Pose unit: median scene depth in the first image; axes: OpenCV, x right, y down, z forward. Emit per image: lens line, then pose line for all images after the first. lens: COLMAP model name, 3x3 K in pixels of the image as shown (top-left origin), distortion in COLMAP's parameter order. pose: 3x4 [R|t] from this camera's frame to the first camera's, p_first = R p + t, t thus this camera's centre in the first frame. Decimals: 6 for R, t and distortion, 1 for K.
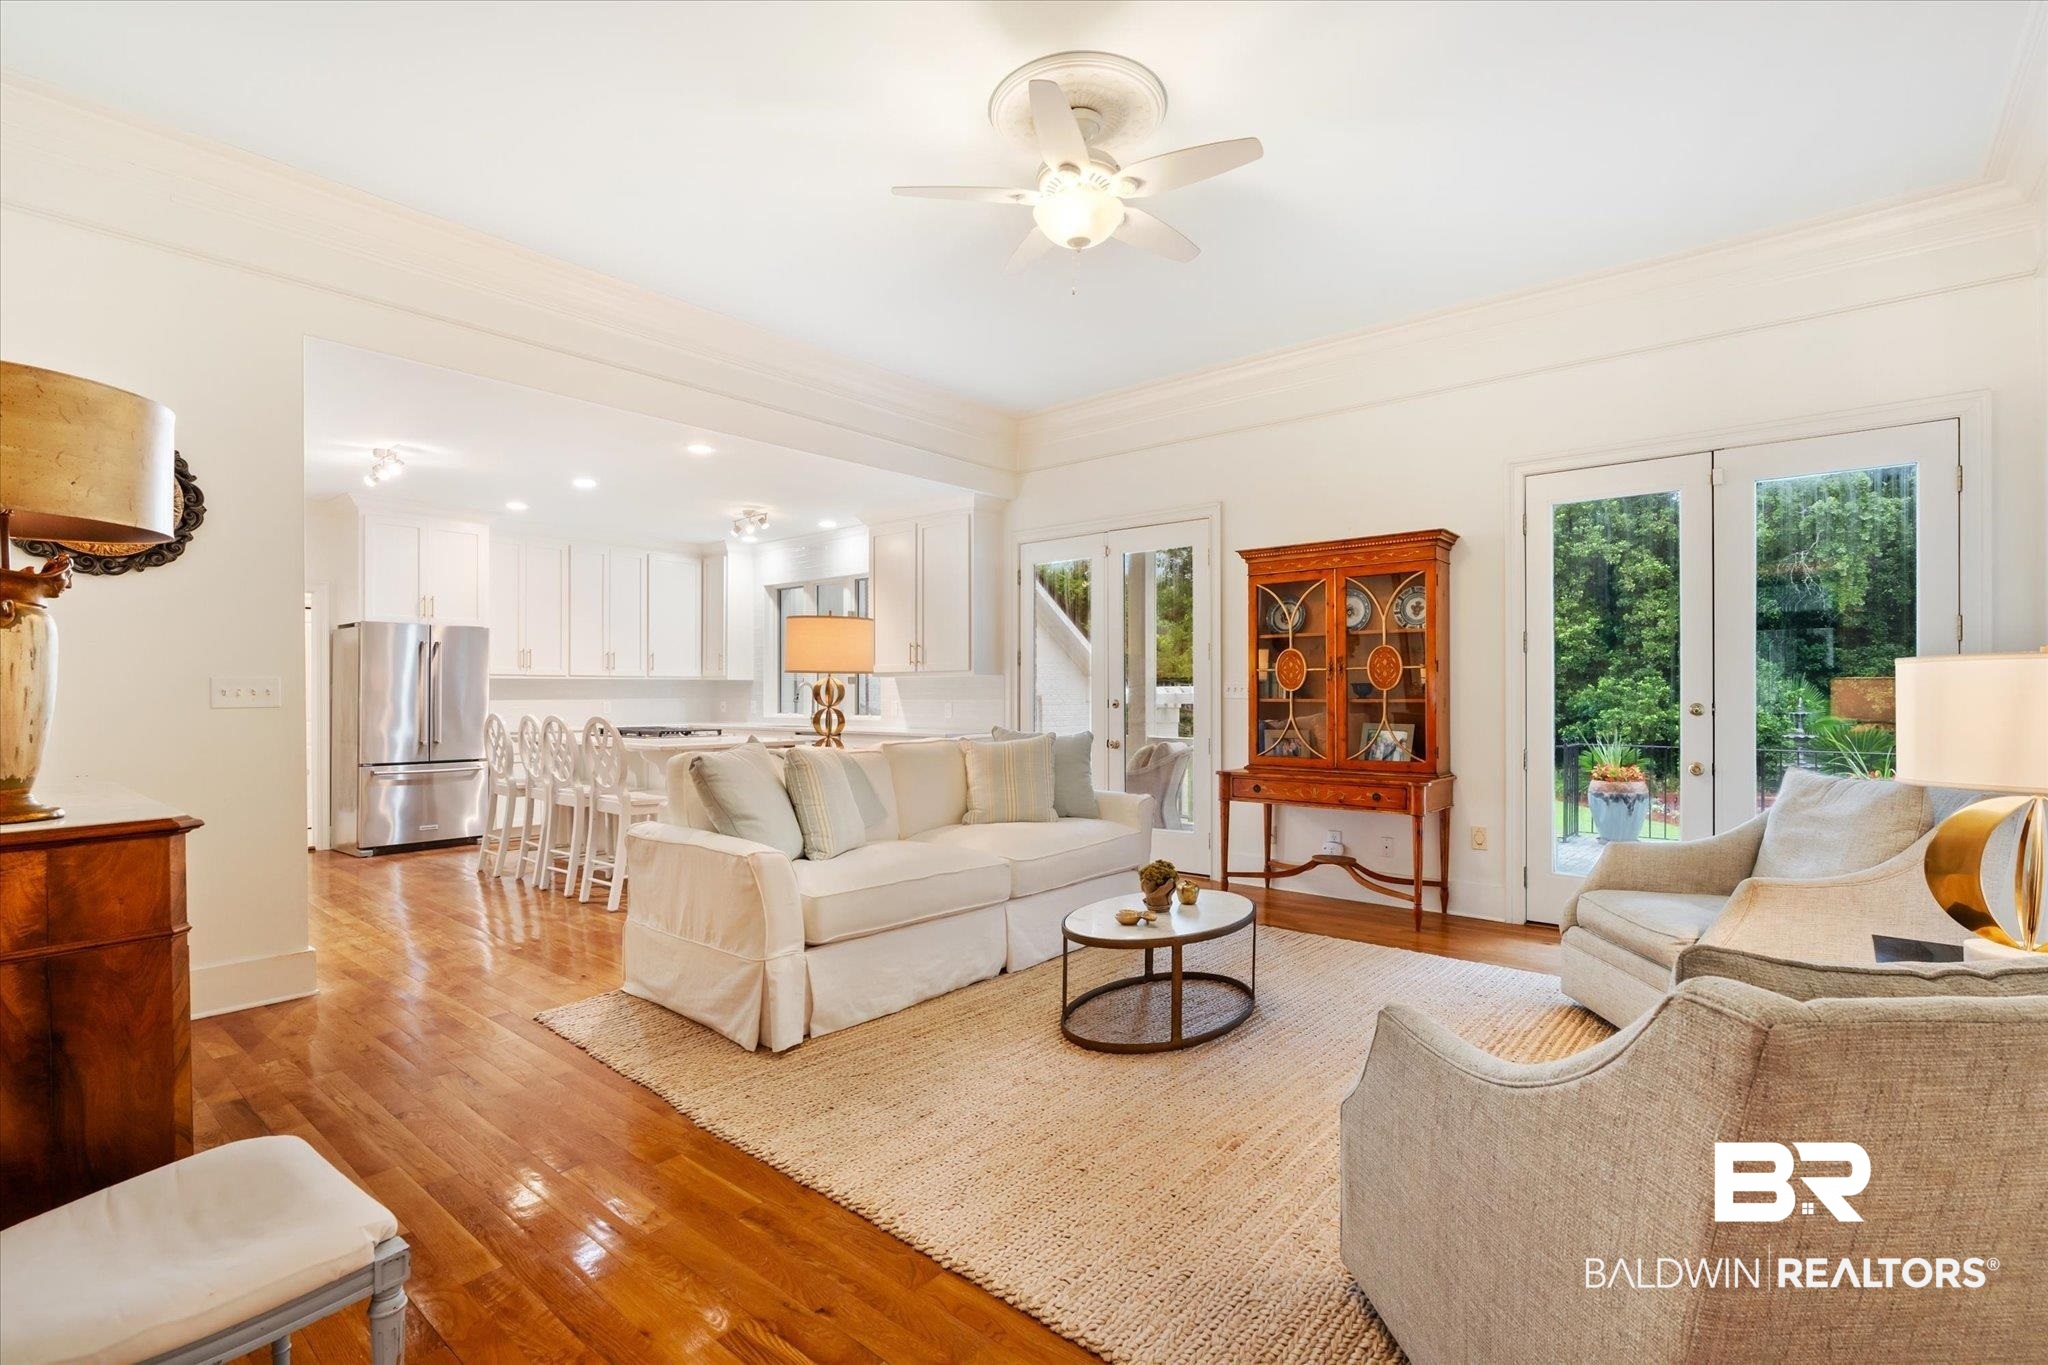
lens RADIAL K [[942.9, 0, 1029.6], [0, 942.9, 686.3], [0, 0, 1]] dist [-0.003387, 0.000594]
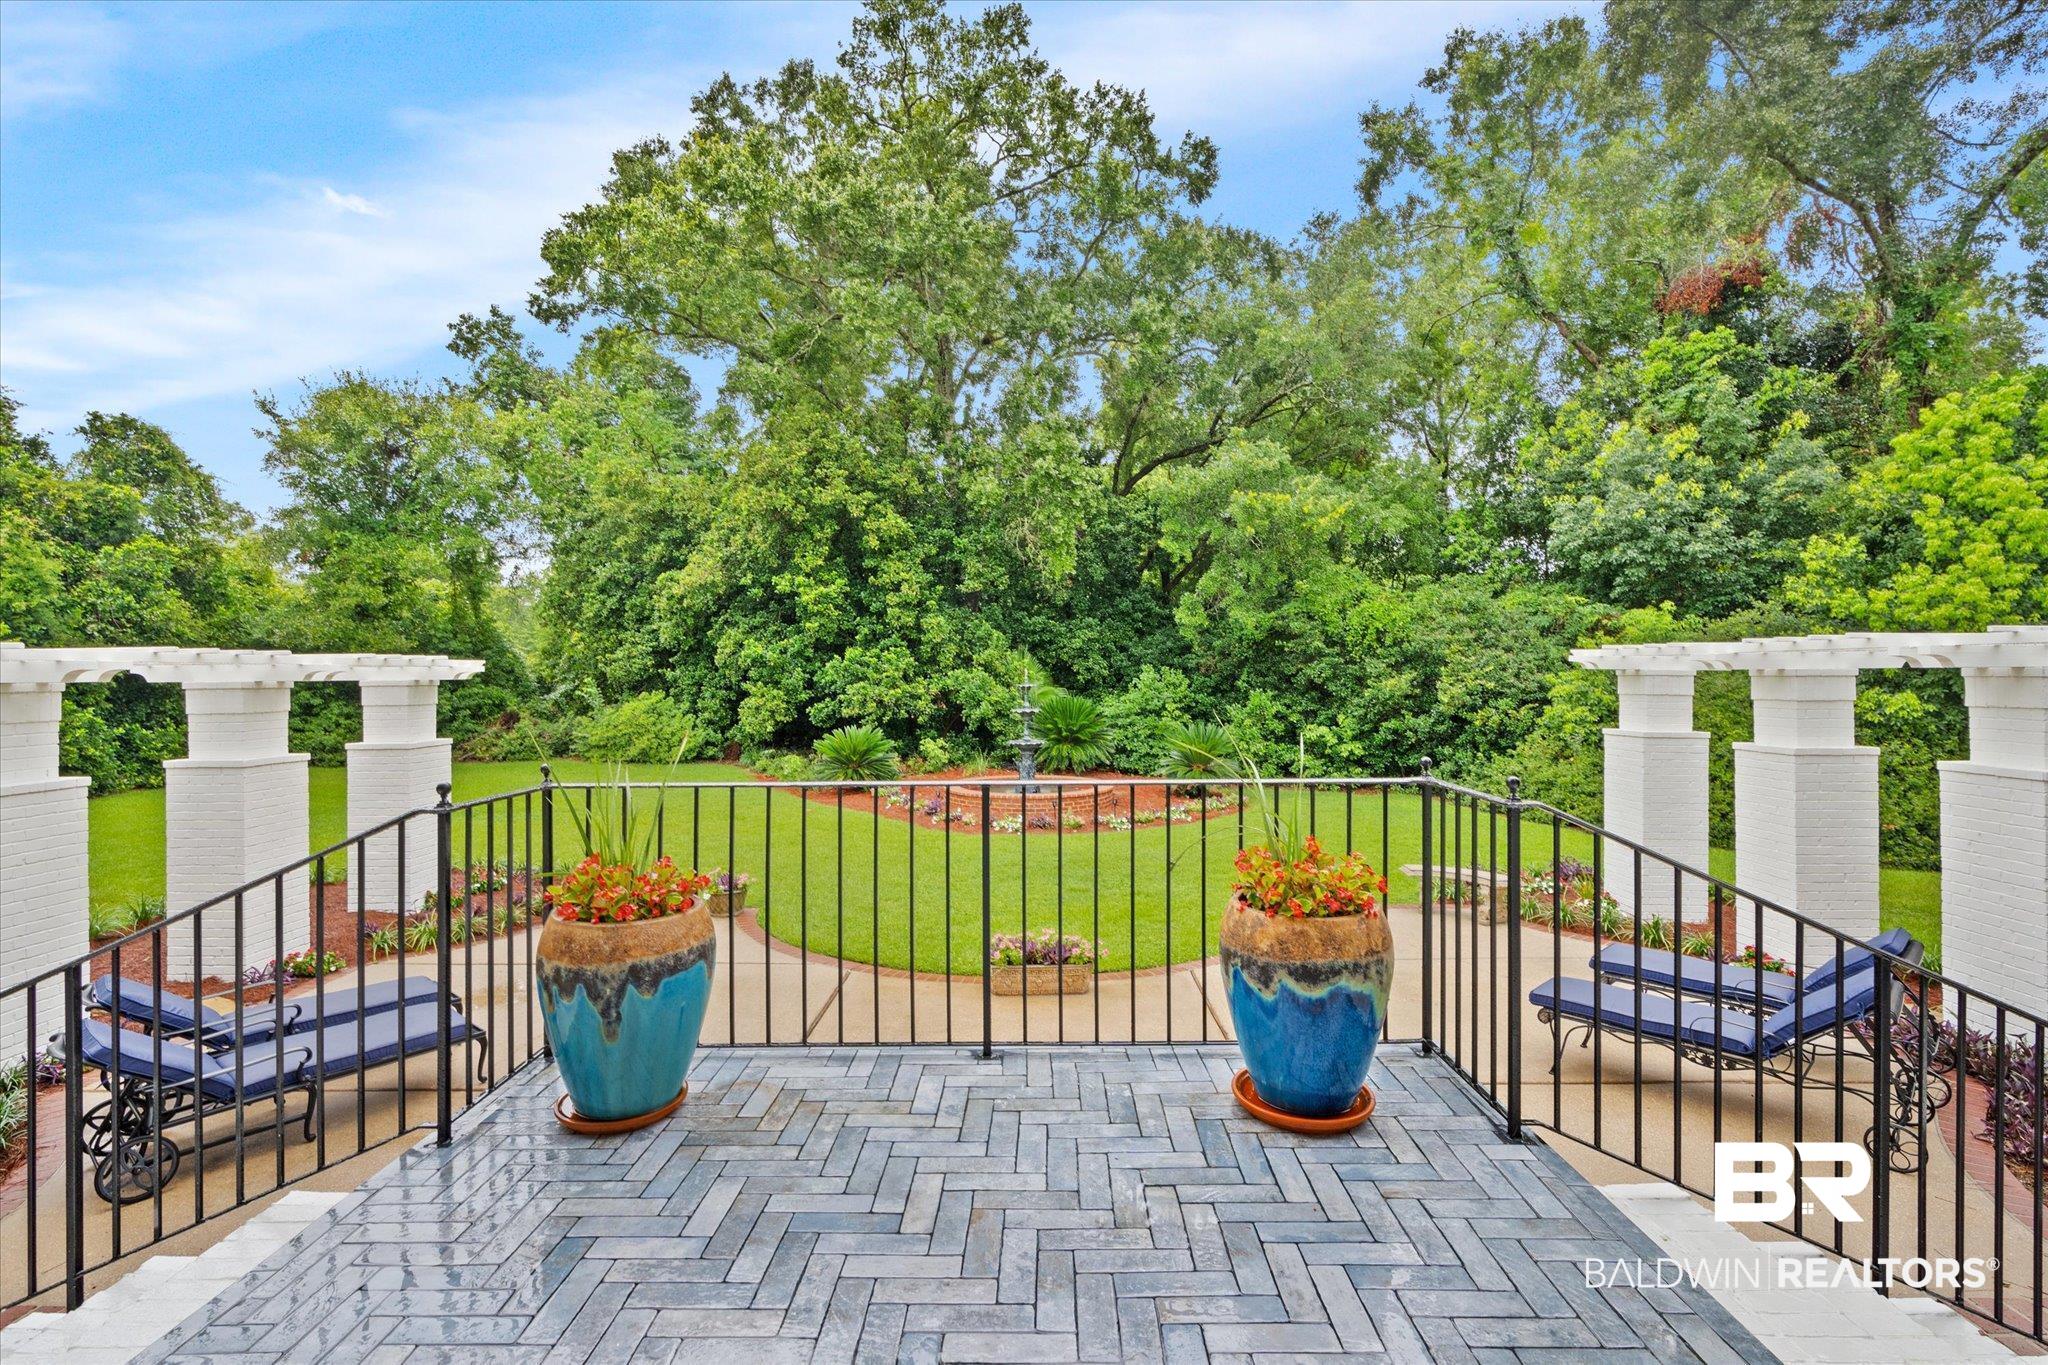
lens RADIAL K [[942.9, 0, 1024.5], [0, 942.9, 672.2], [0, 0, 1]] dist [-0.003387, 0.000594]
pose [[0.770505, -0.006048, 0.637405, 0.180623], [0.002220, 0.999974, 0.006805, 0.007921], [-0.637430, -0.003828, 0.770499, 0.226901]]
